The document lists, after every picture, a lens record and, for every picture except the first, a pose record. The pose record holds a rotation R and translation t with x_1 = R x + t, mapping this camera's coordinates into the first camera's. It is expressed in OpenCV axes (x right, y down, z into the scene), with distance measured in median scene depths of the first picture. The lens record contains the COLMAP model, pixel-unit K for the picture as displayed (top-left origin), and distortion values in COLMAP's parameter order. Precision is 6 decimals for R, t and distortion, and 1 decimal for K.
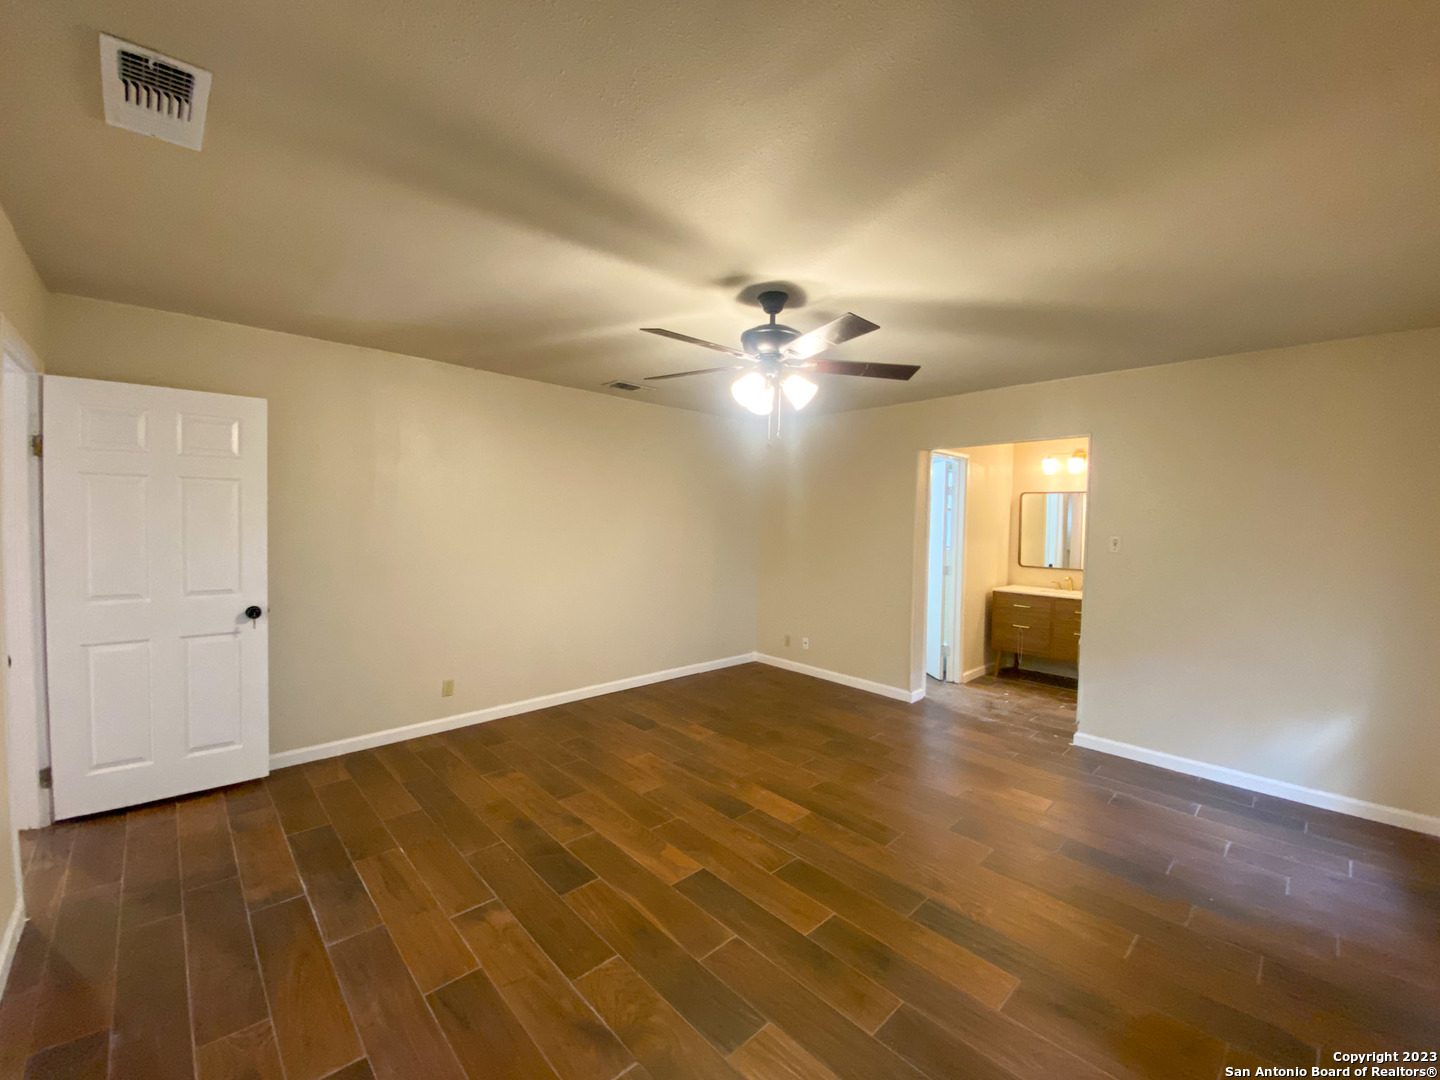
lens RADIAL K [[586.1, 0, 723.4], [0, 586.1, 532.4], [0, 0, 1]] dist [0.037899, -0.028247]
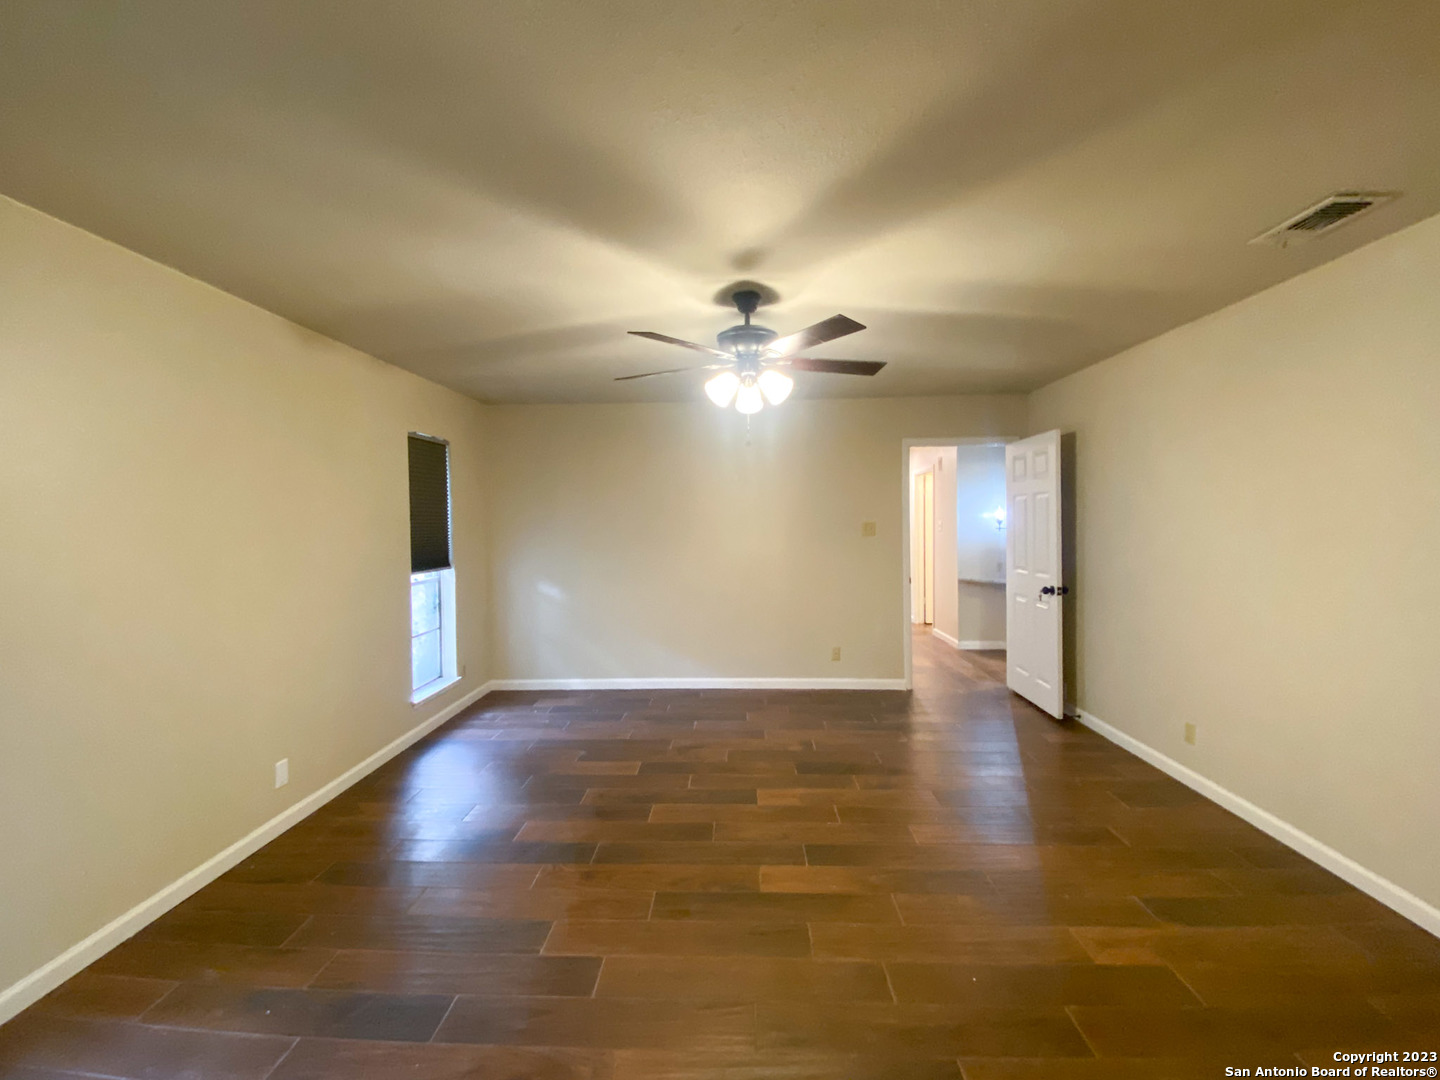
lens RADIAL K [[604.7, 0, 711.0], [0, 604.7, 538.3], [0, 0, 1]] dist [0.022074, -0.000291]
pose [[-0.729802, 0.009609, -0.683591, 0.804426], [-0.019603, 0.999196, 0.034973, -0.021065], [0.683378, 0.038924, -0.729027, 1.654476]]
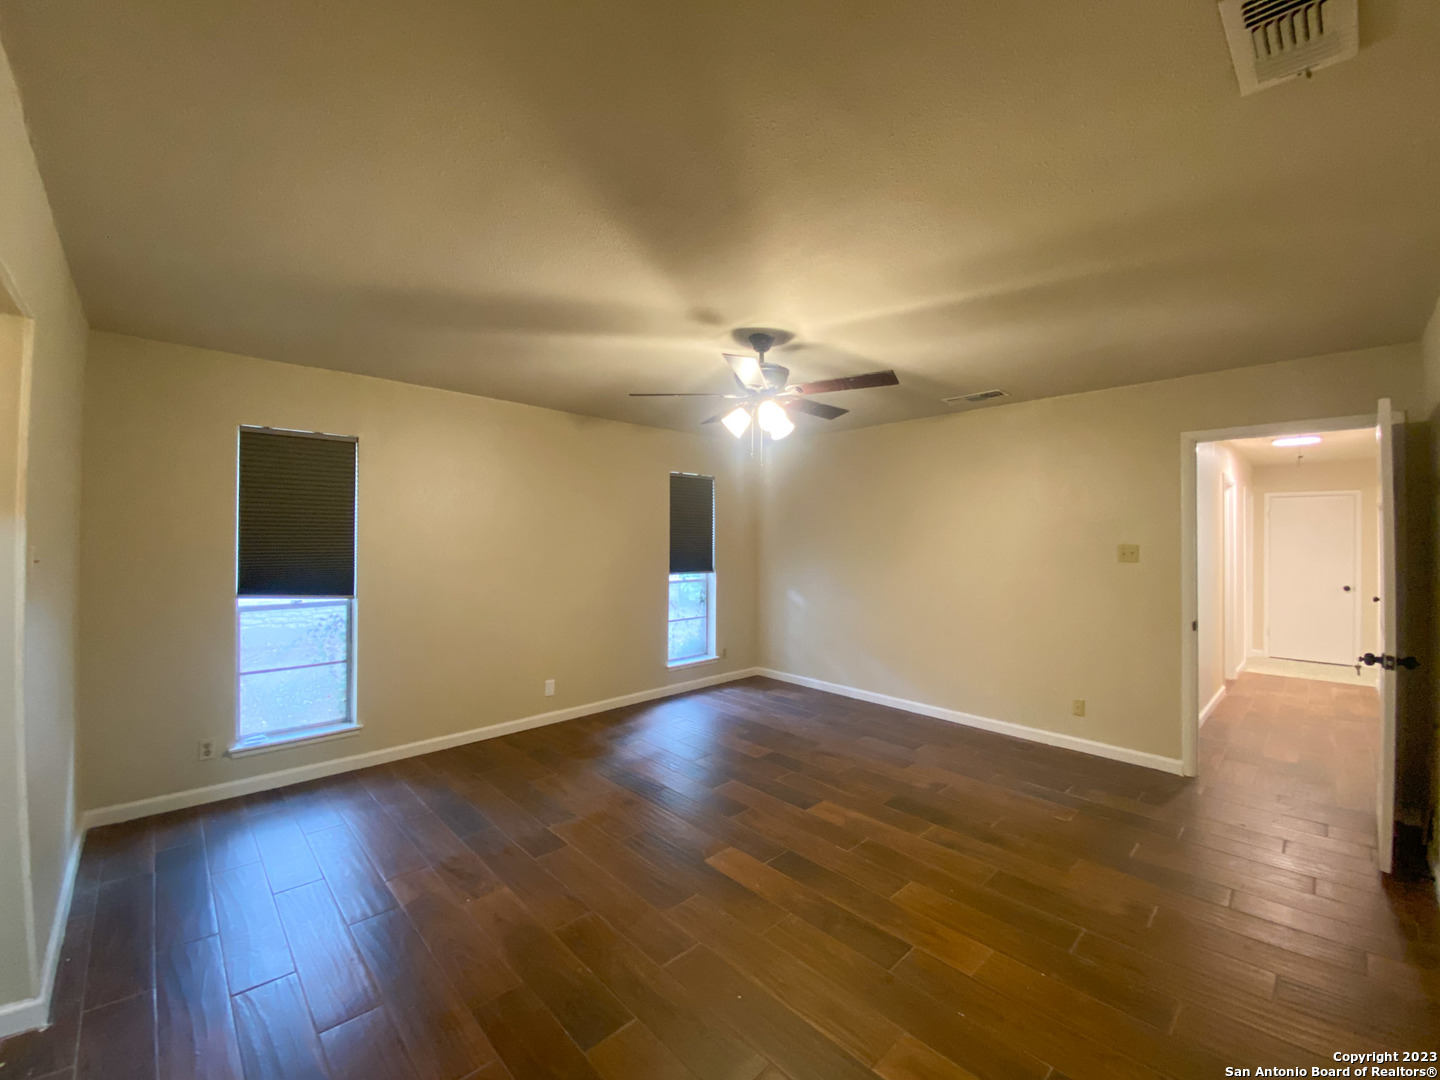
lens RADIAL K [[586.1, 0, 723.4], [0, 586.1, 532.4], [0, 0, 1]] dist [0.037899, -0.028247]
pose [[-0.999644, -0.026339, 0.004153, 0.139243], [-0.026281, 0.999565, 0.013421, -0.035625], [-0.004505, 0.013307, -0.999901, 2.041997]]
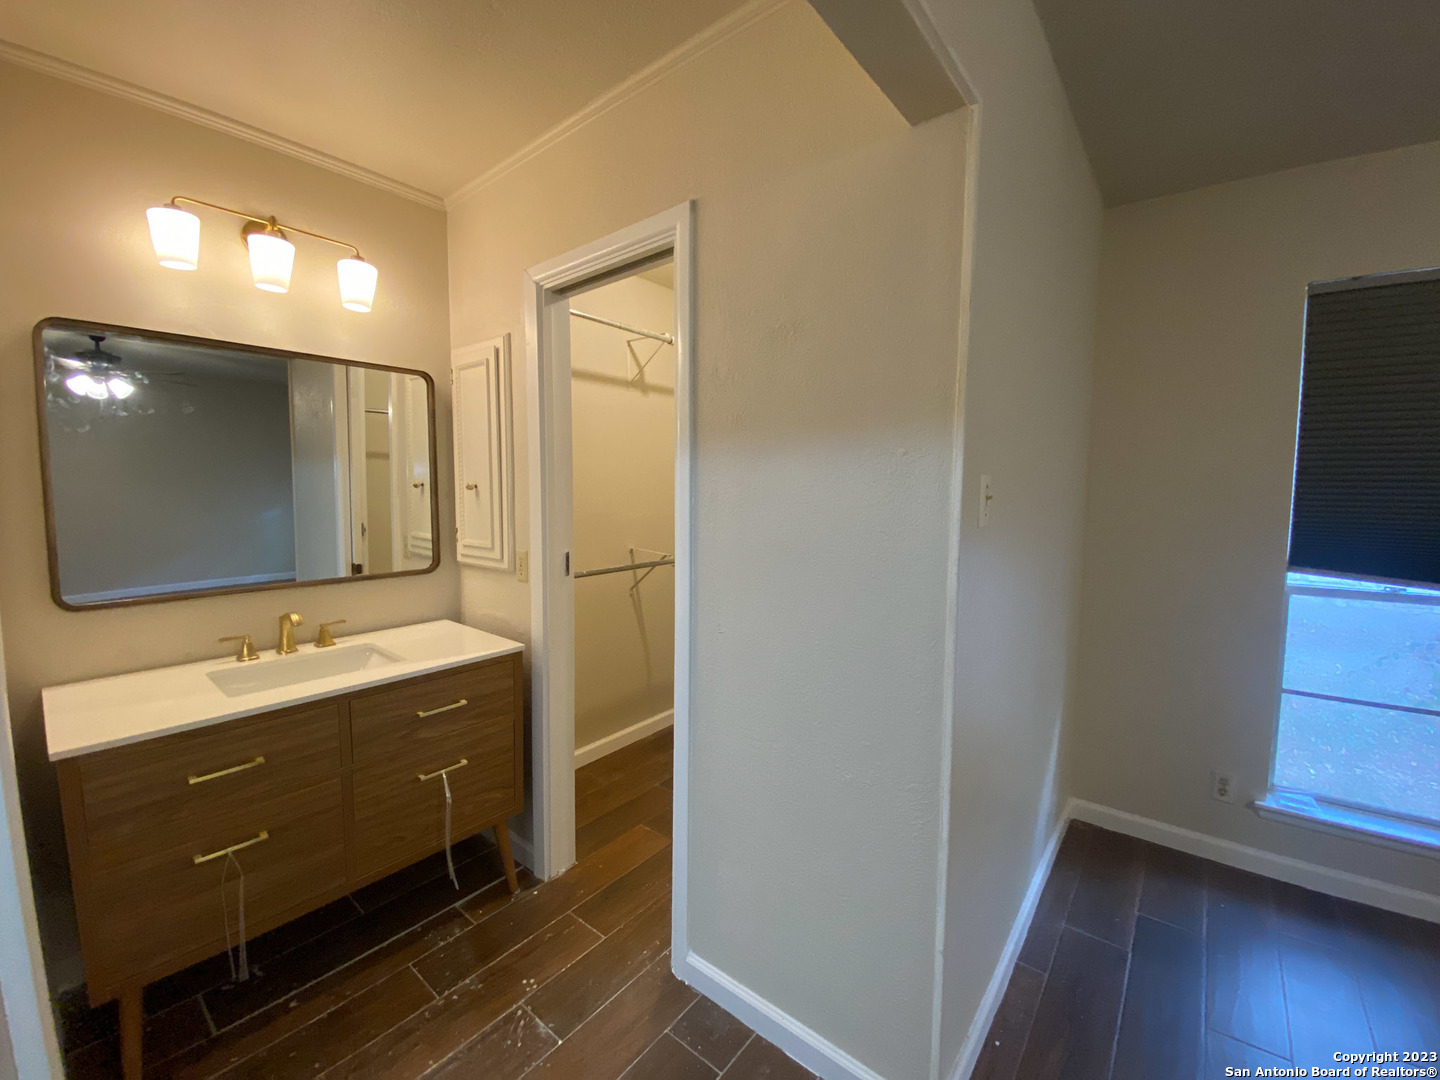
lens RADIAL K [[586.1, 0, 723.4], [0, 586.1, 532.4], [0, 0, 1]] dist [0.037899, -0.028247]
pose [[-0.140277, -0.105437, 0.984482, 0.500341], [0.013572, 0.994016, 0.108392, 0.001085], [-0.990019, 0.028566, -0.138007, 1.644195]]
